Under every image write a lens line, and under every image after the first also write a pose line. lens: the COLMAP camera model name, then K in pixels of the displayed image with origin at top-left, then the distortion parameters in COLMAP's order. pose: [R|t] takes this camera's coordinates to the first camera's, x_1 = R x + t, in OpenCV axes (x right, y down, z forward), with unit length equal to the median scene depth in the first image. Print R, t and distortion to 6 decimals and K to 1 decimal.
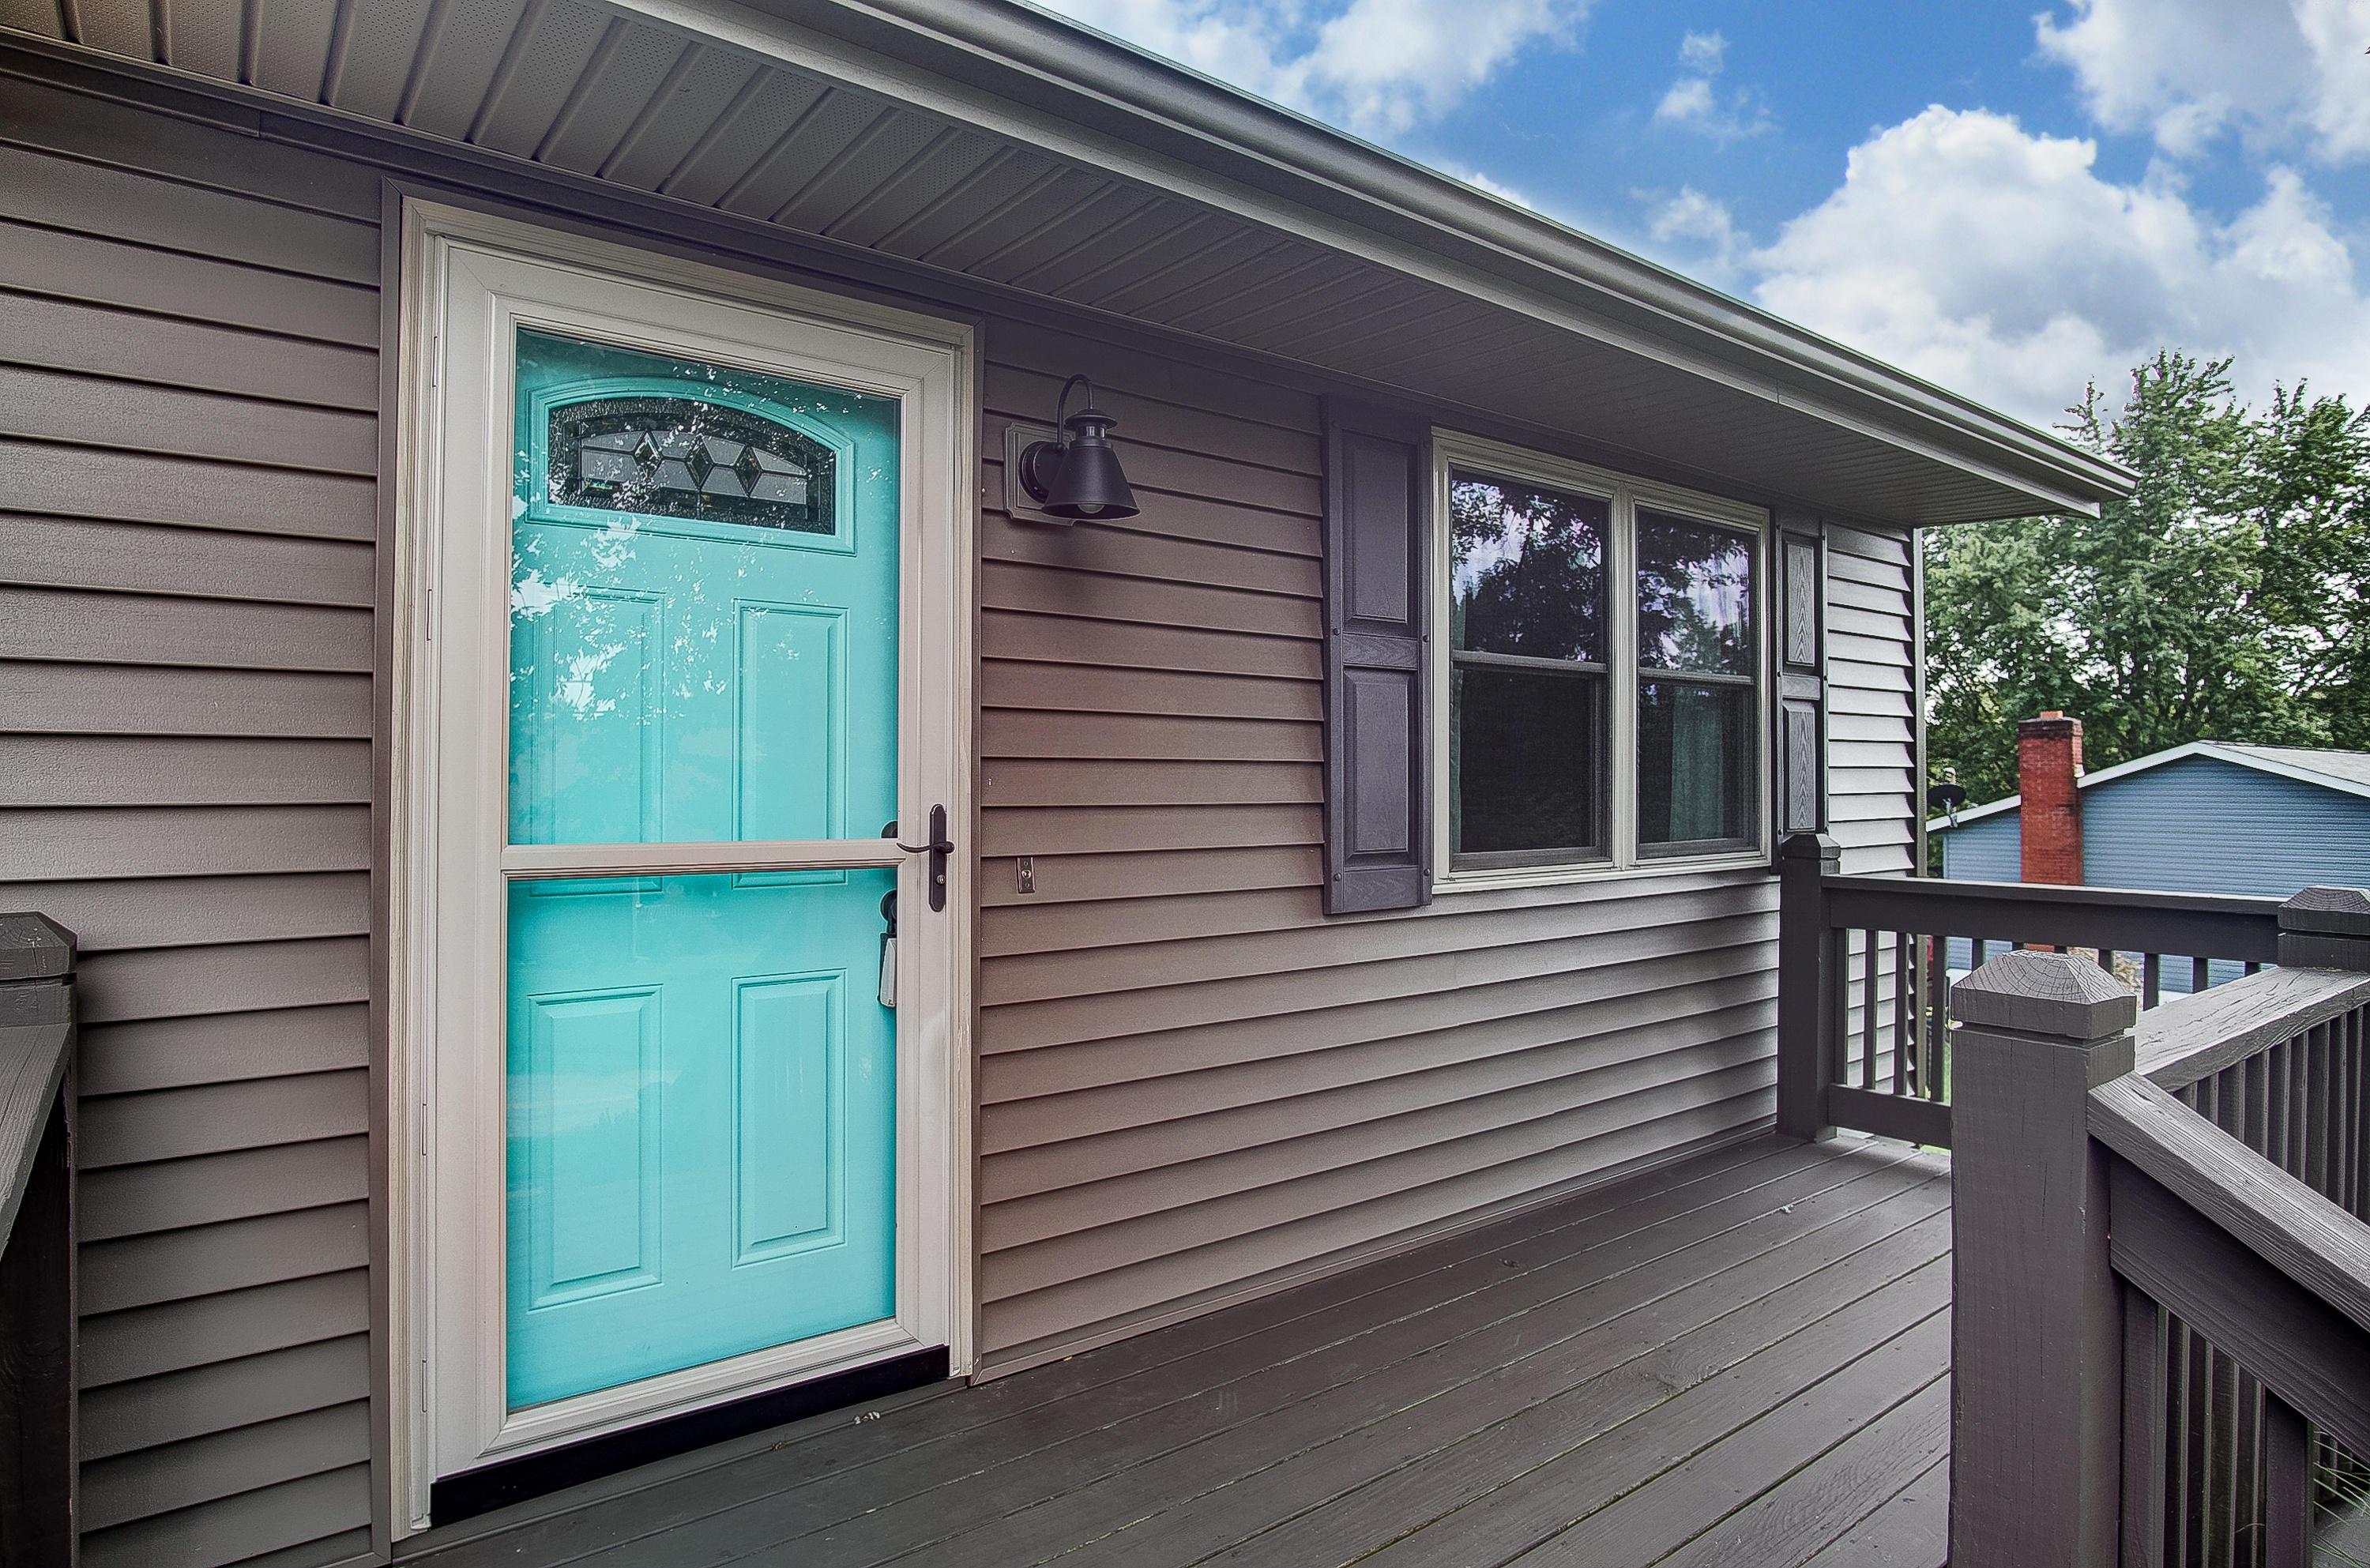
lens RADIAL K [[1283.0, 0, 1174.4], [0, 1283.0, 781.9], [0, 0, 1]] dist [-0.025024, 0.000373]
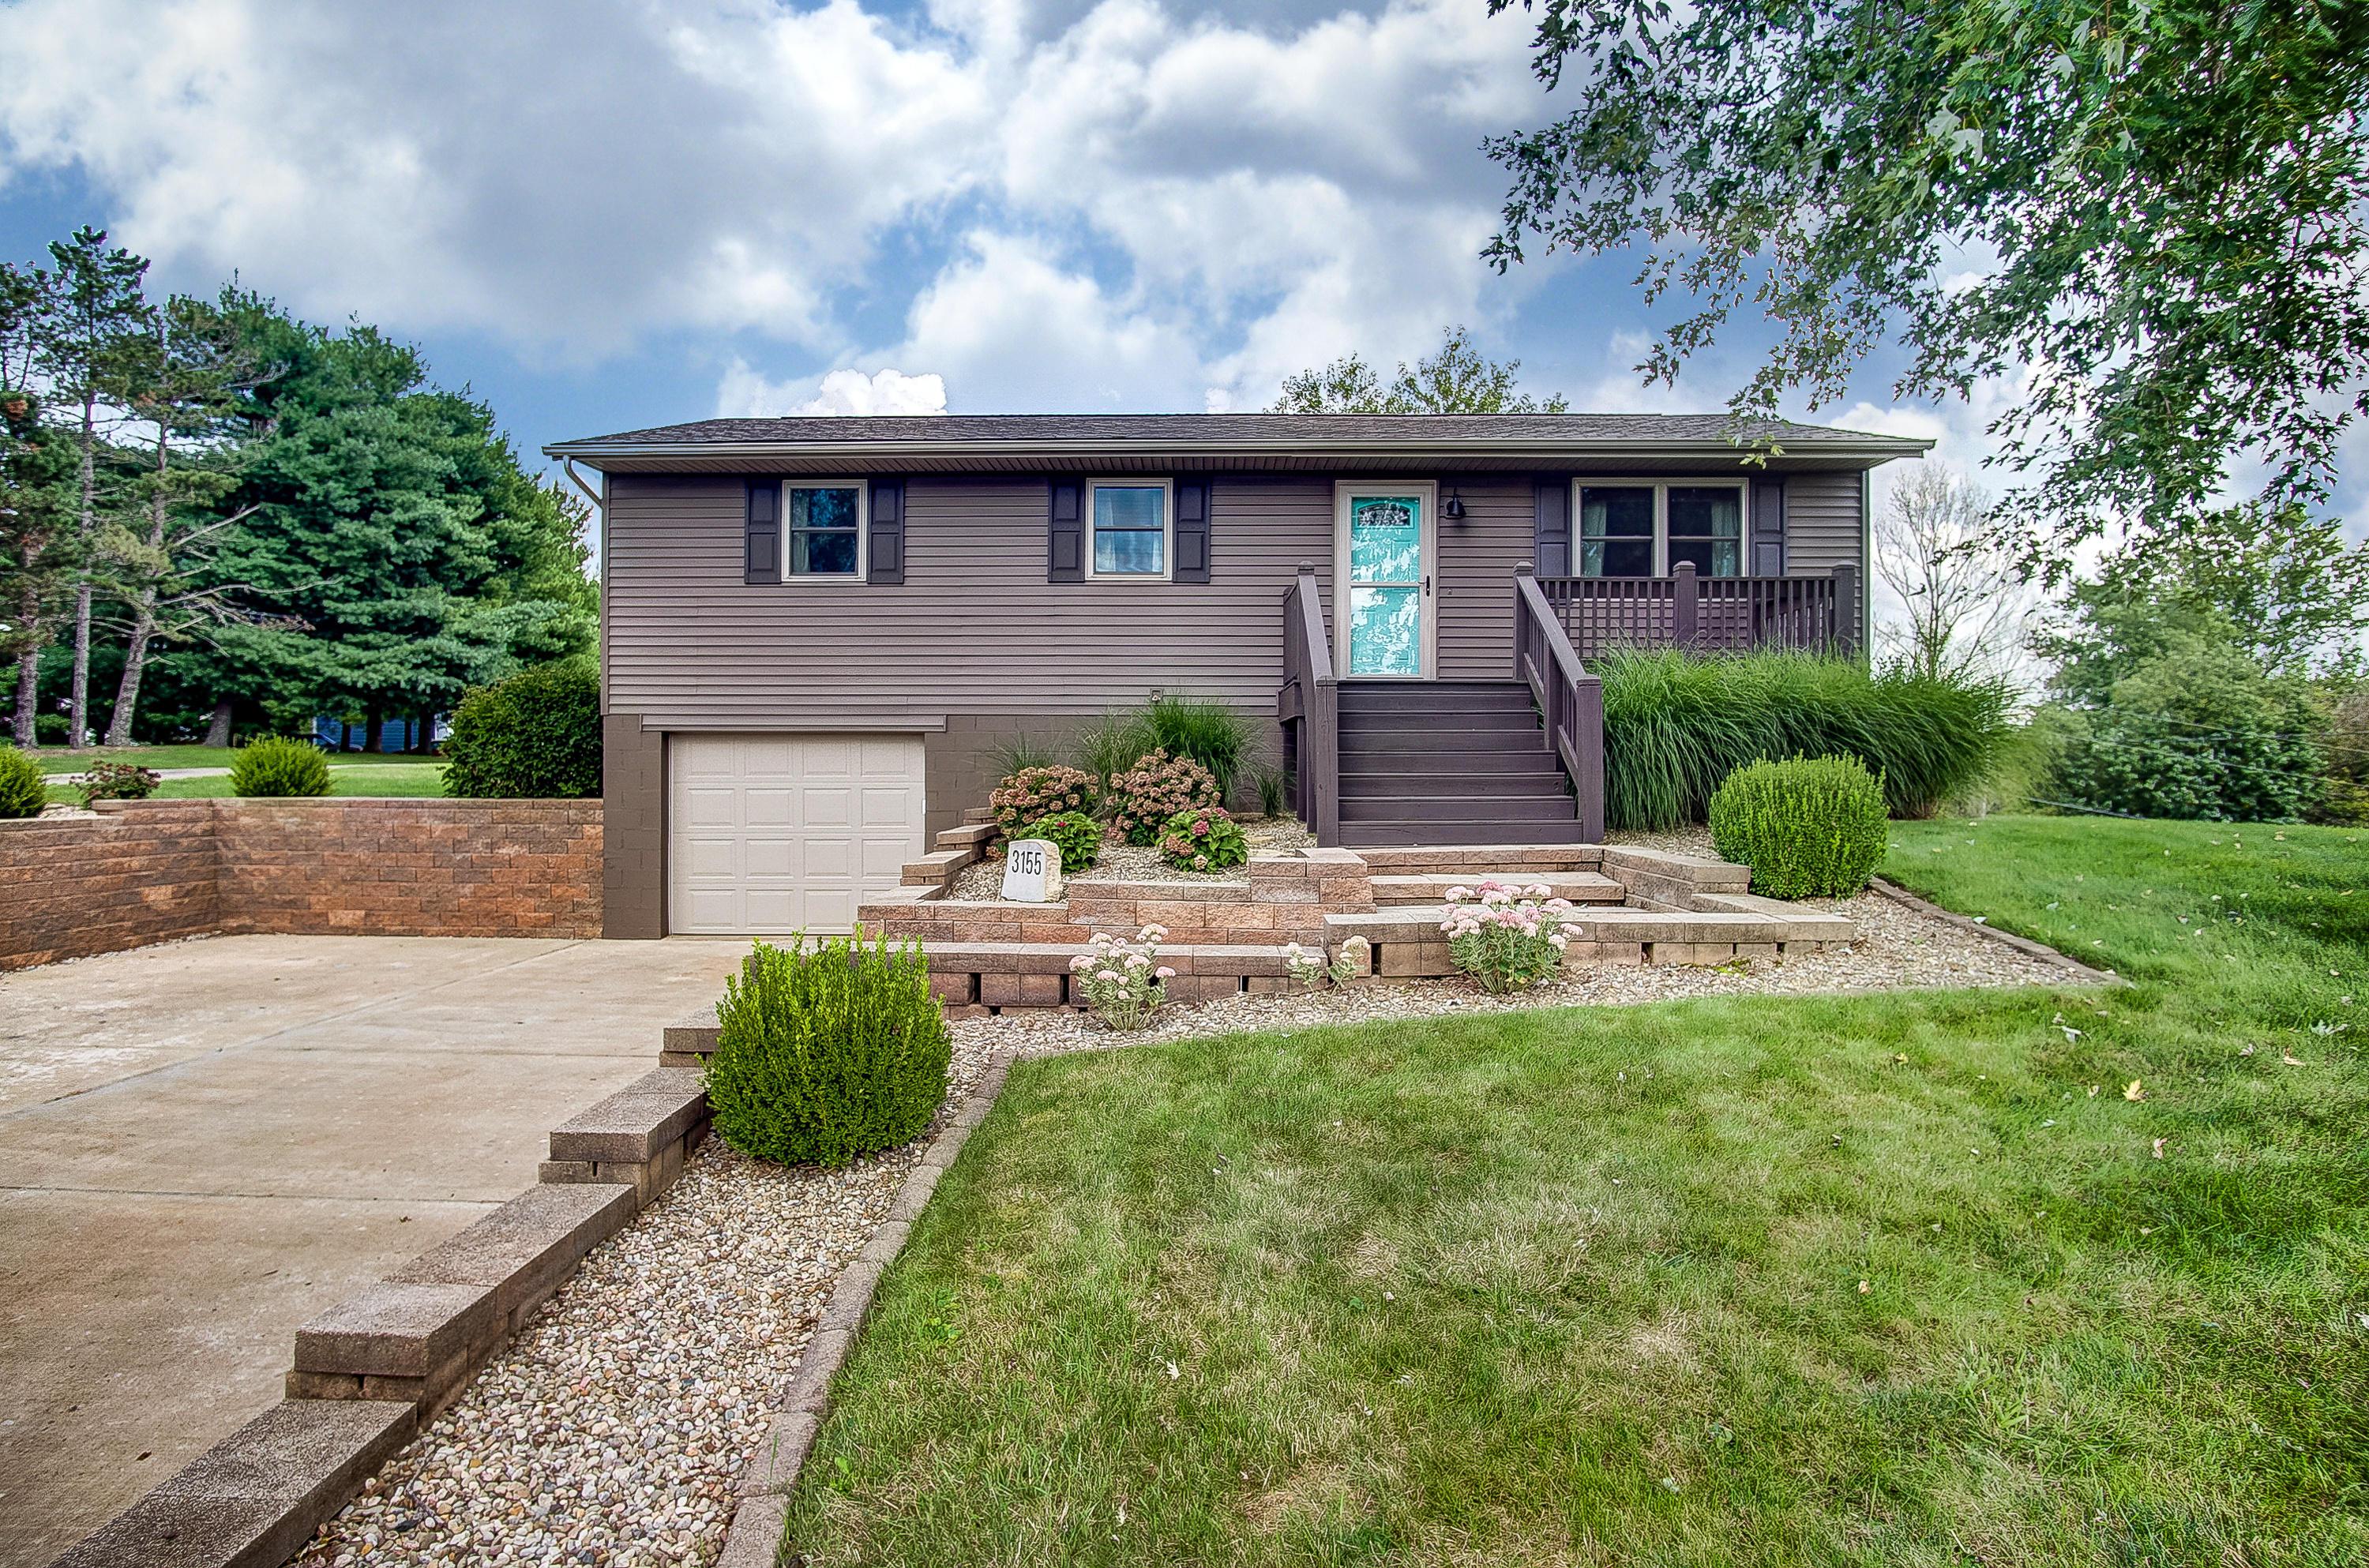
lens RADIAL K [[1282.4, 0, 1173.9], [0, 1282.4, 781.9], [0, 0, 1]] dist [-0.025024, 0.000373]
pose [[0.784521, 0.000380, -0.620103, 2.062072], [-0.001760, 0.999997, -0.001614, 0.803779], [0.620100, 0.002357, 0.784519, -3.429039]]
